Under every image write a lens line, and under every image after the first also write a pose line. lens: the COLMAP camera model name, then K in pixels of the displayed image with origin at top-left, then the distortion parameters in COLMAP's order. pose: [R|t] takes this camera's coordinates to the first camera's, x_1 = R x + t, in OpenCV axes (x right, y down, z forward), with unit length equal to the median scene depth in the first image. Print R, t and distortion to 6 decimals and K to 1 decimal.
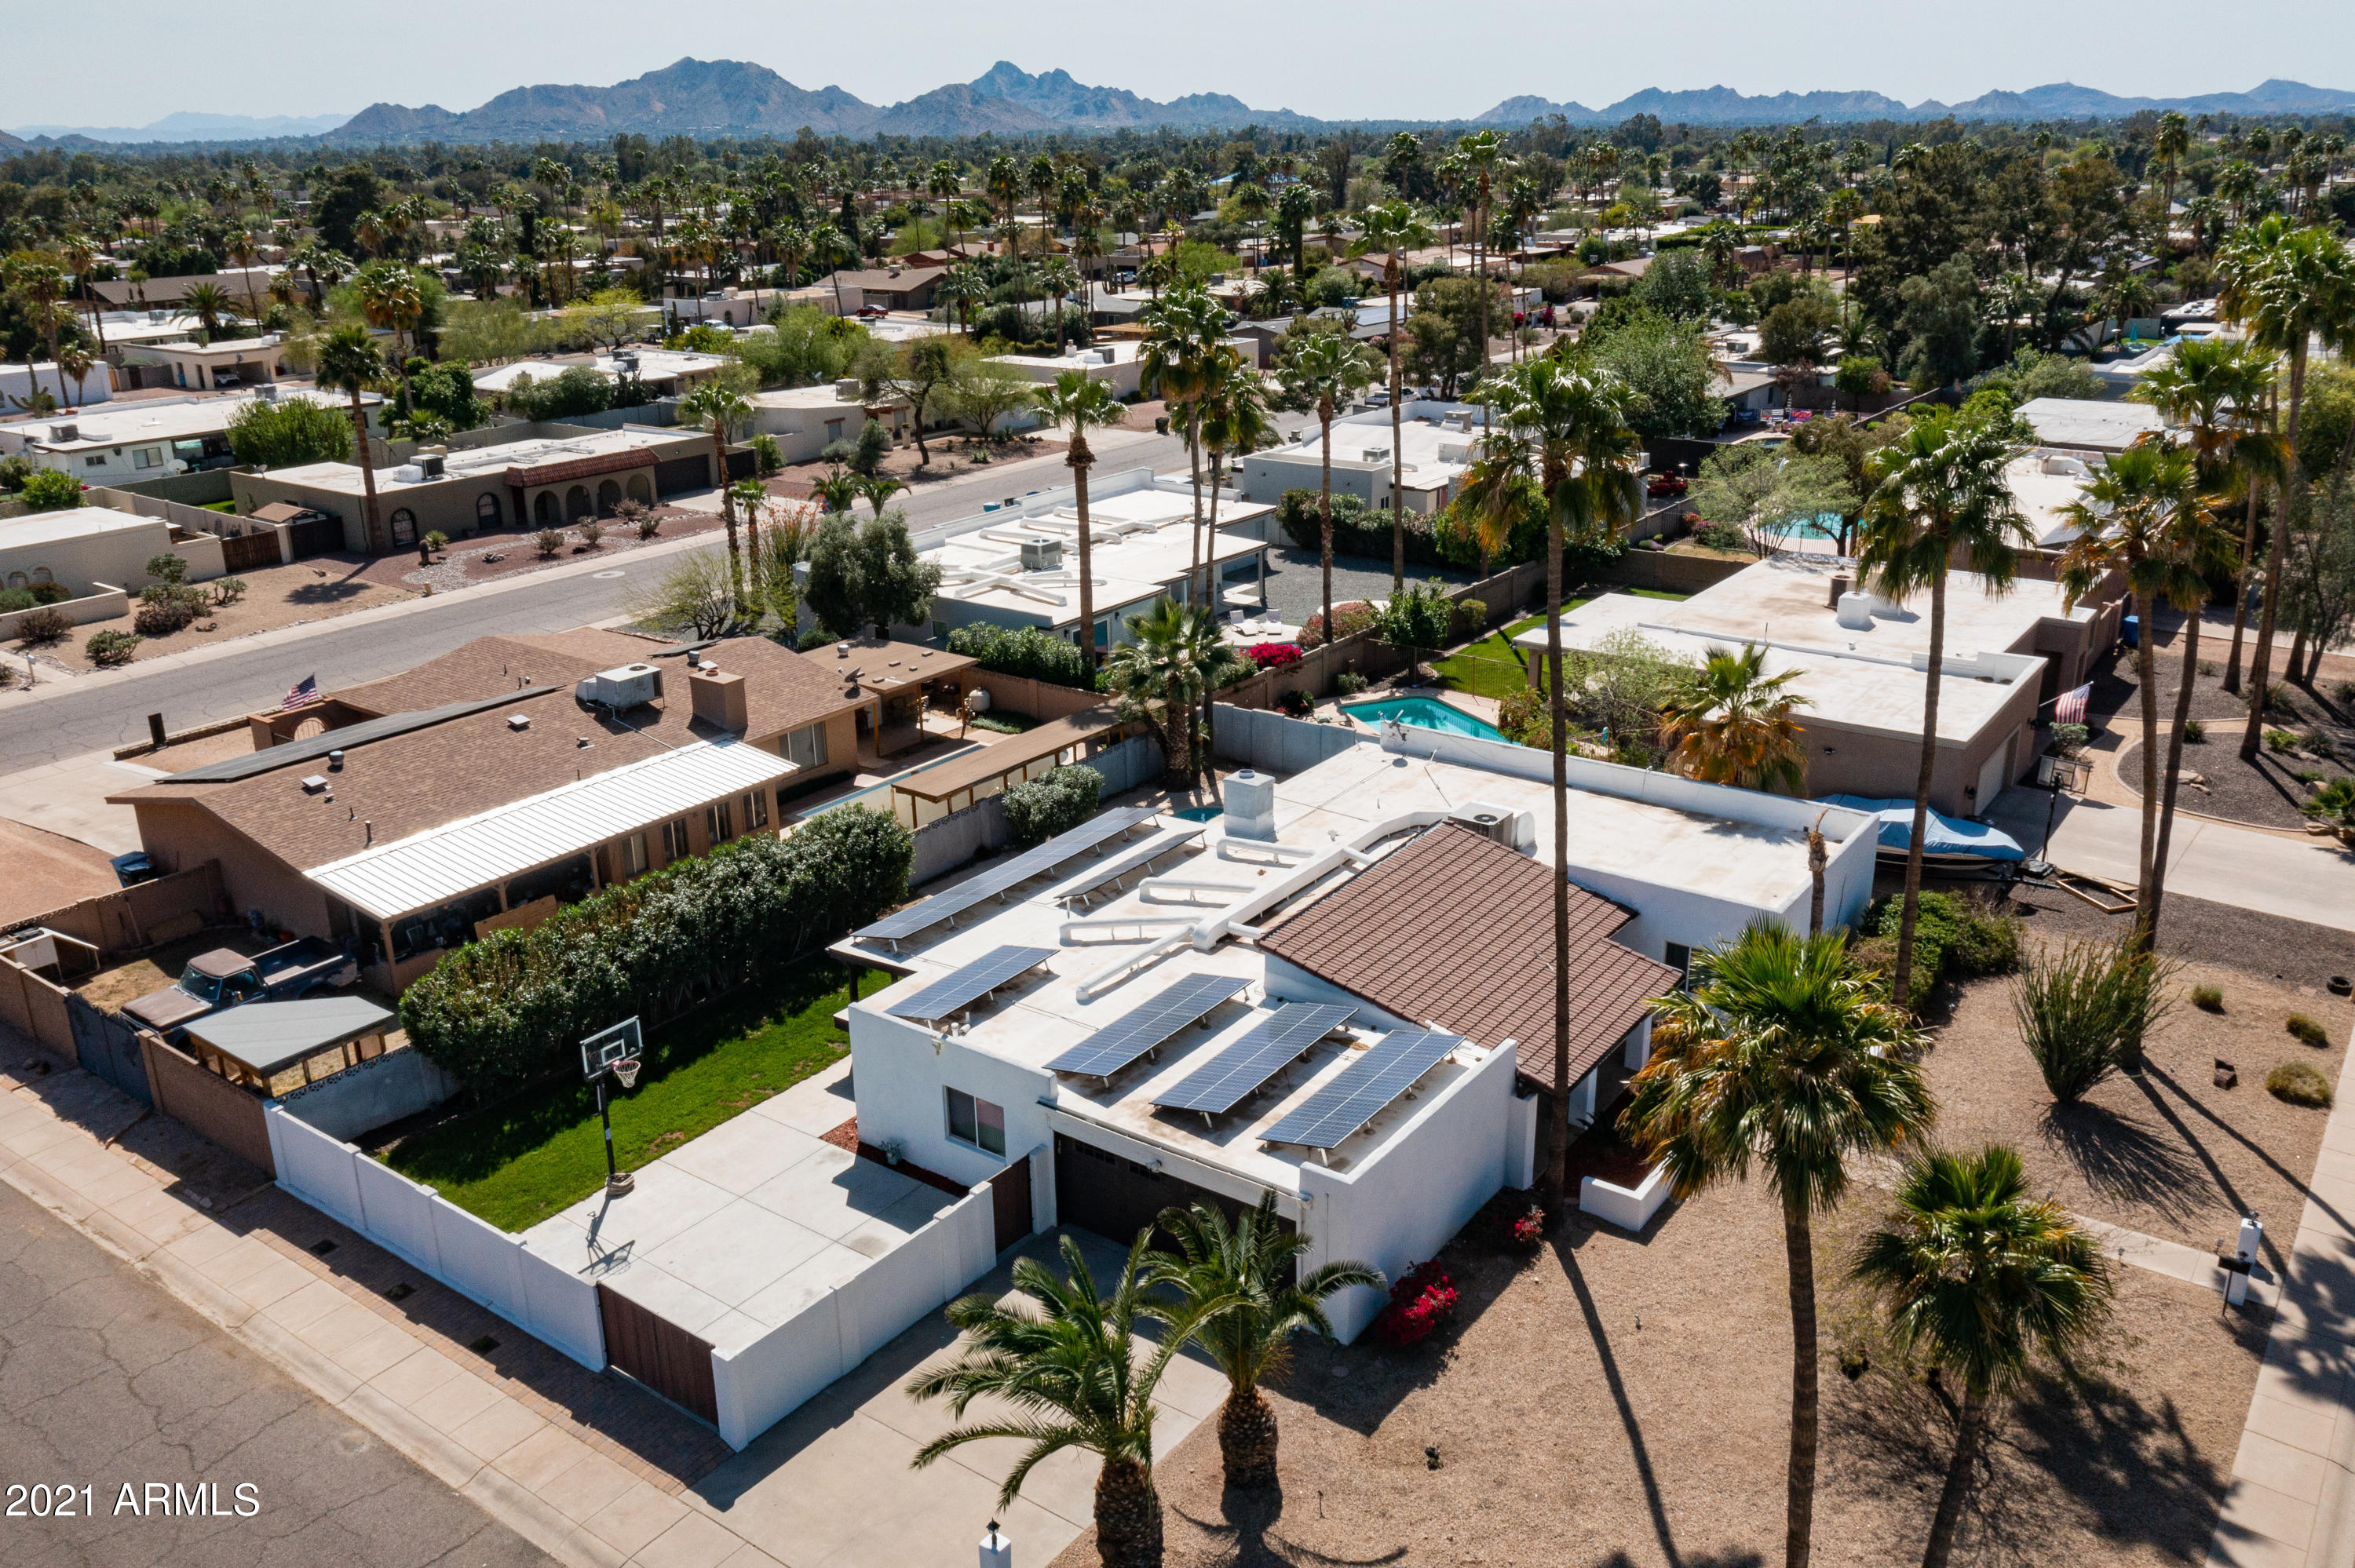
lens RADIAL K [[1860.4, 0, 1177.8], [0, 1860.4, 793.3], [0, 0, 1]] dist [-0.002815, 0.002525]
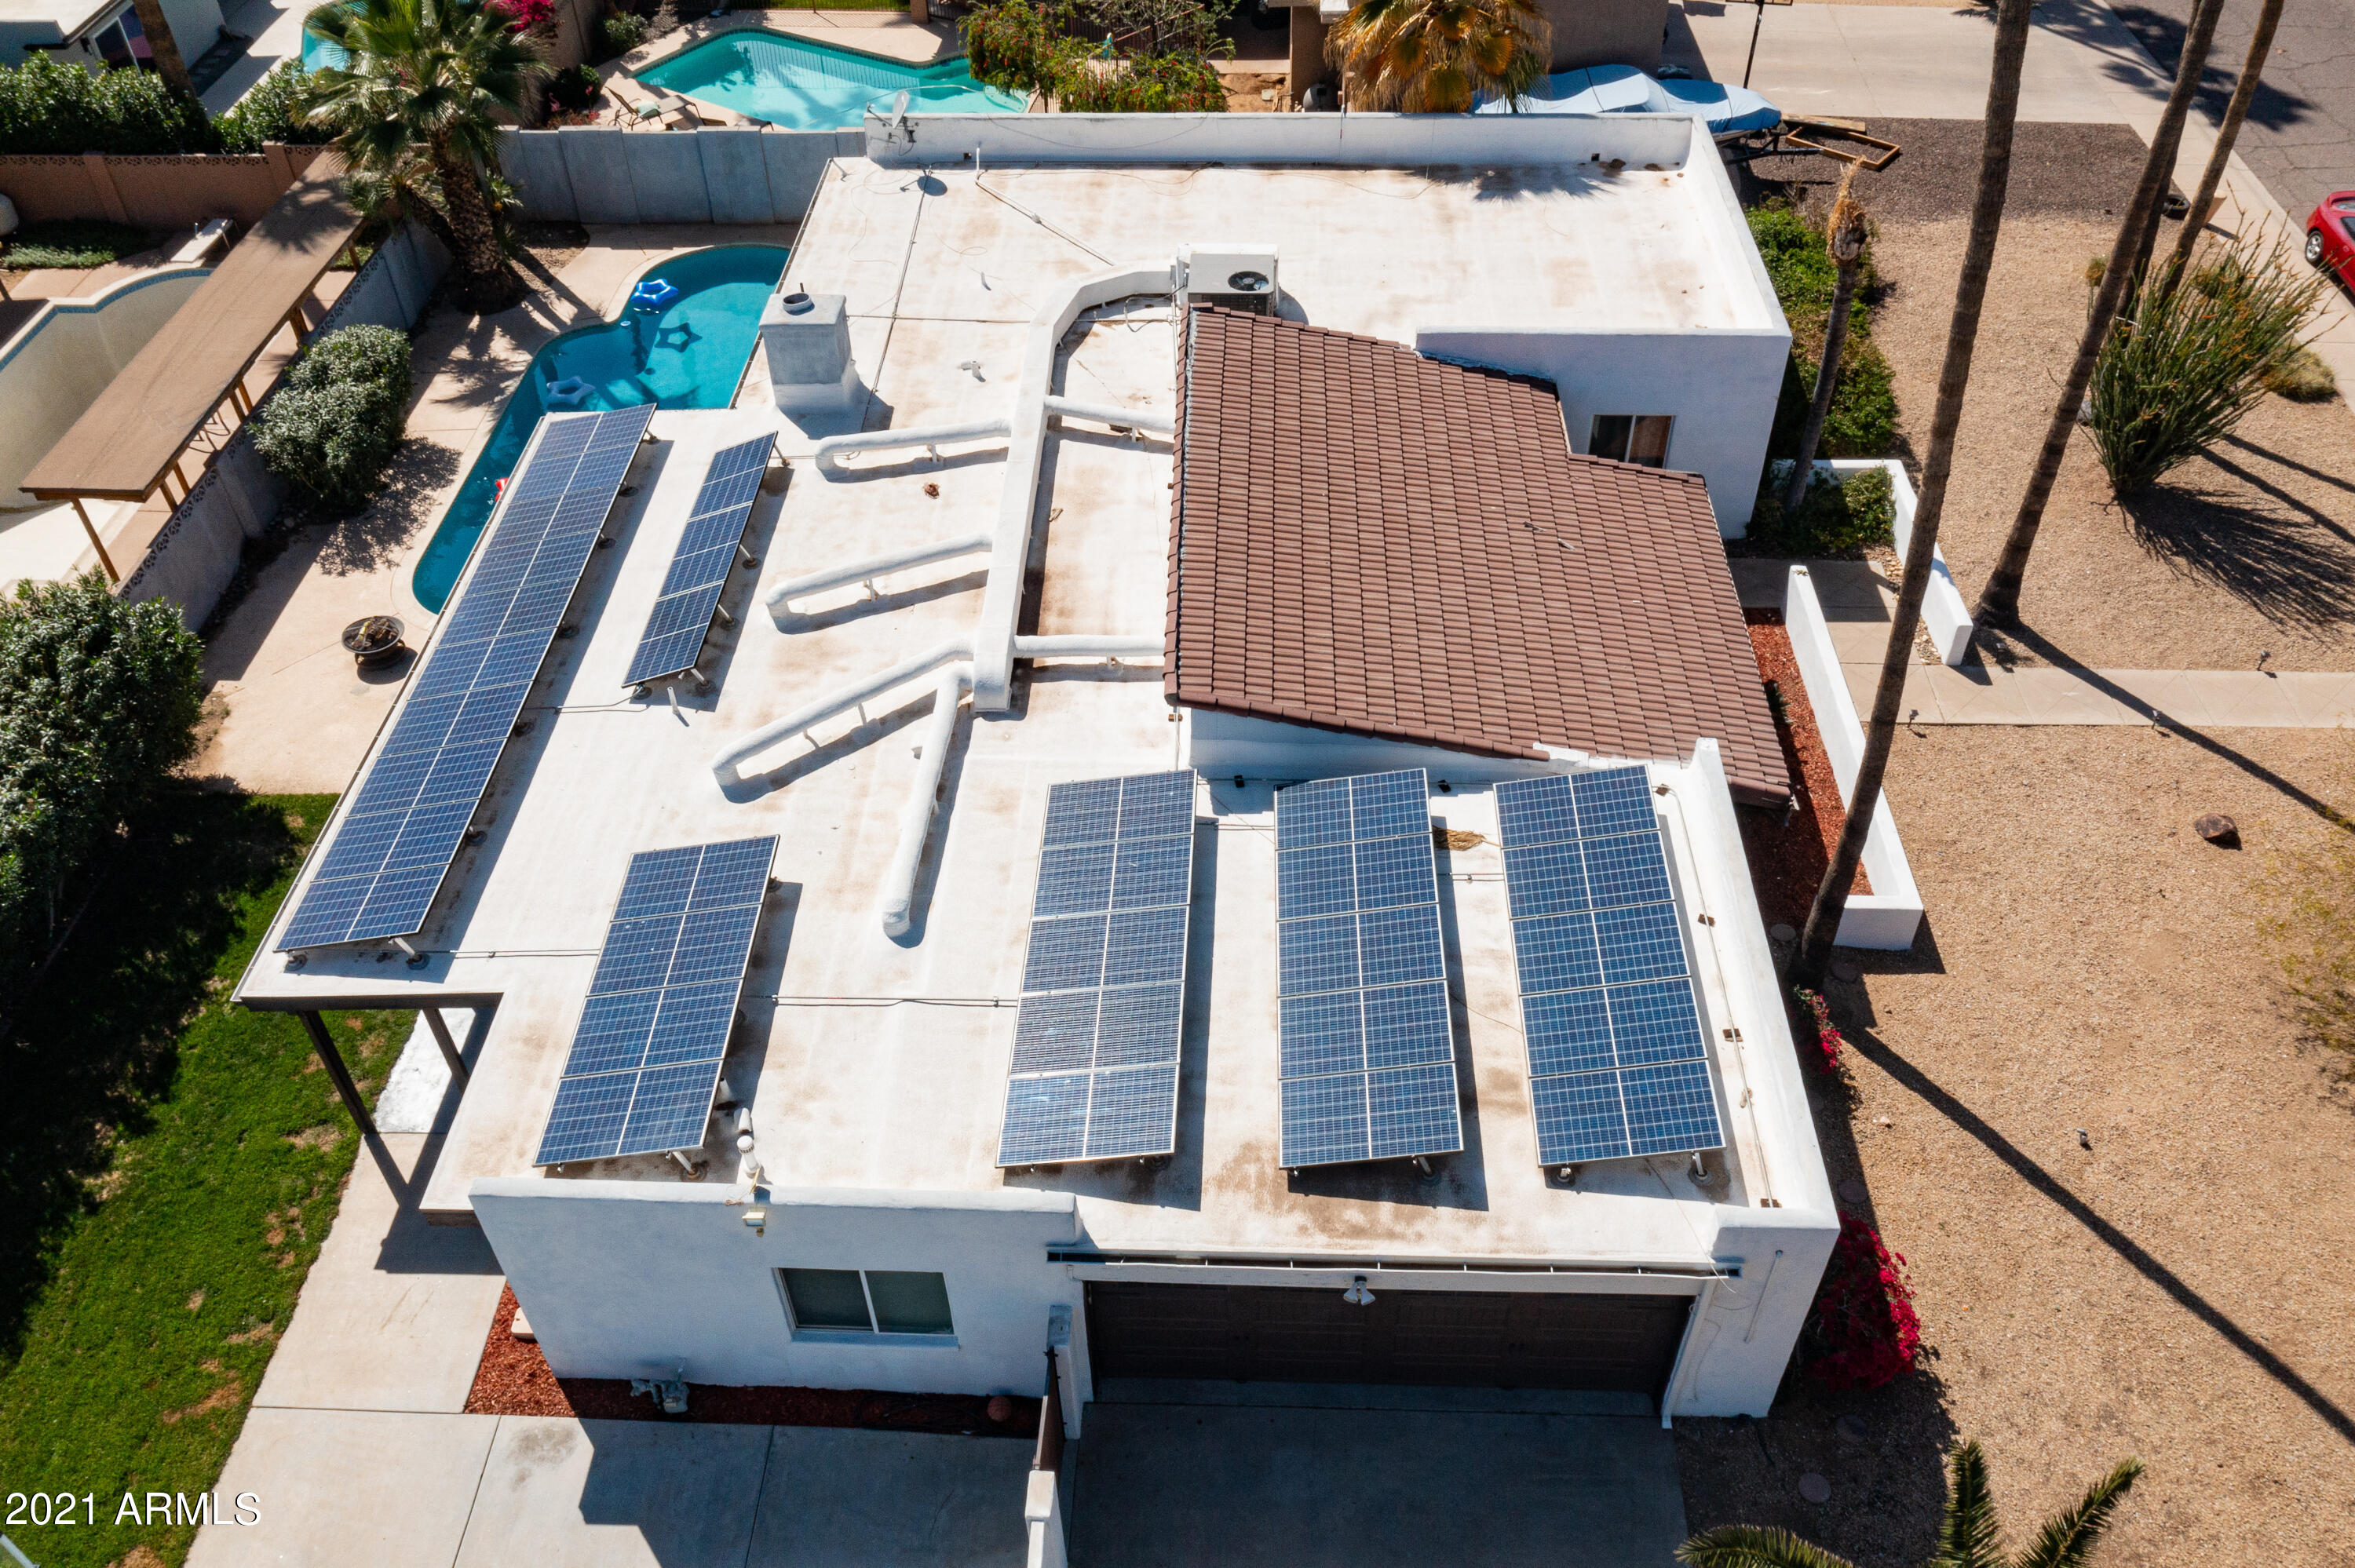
lens RADIAL K [[1861.1, 0, 1193.6], [0, 1861.1, 781.9], [0, 0, 1]] dist [-0.011313, -0.003703]
pose [[0.830577, -0.380379, 0.406759, -0.147833], [0.192851, 0.881657, 0.430686, -0.103642], [-0.522446, -0.279274, 0.805641, 0.498135]]
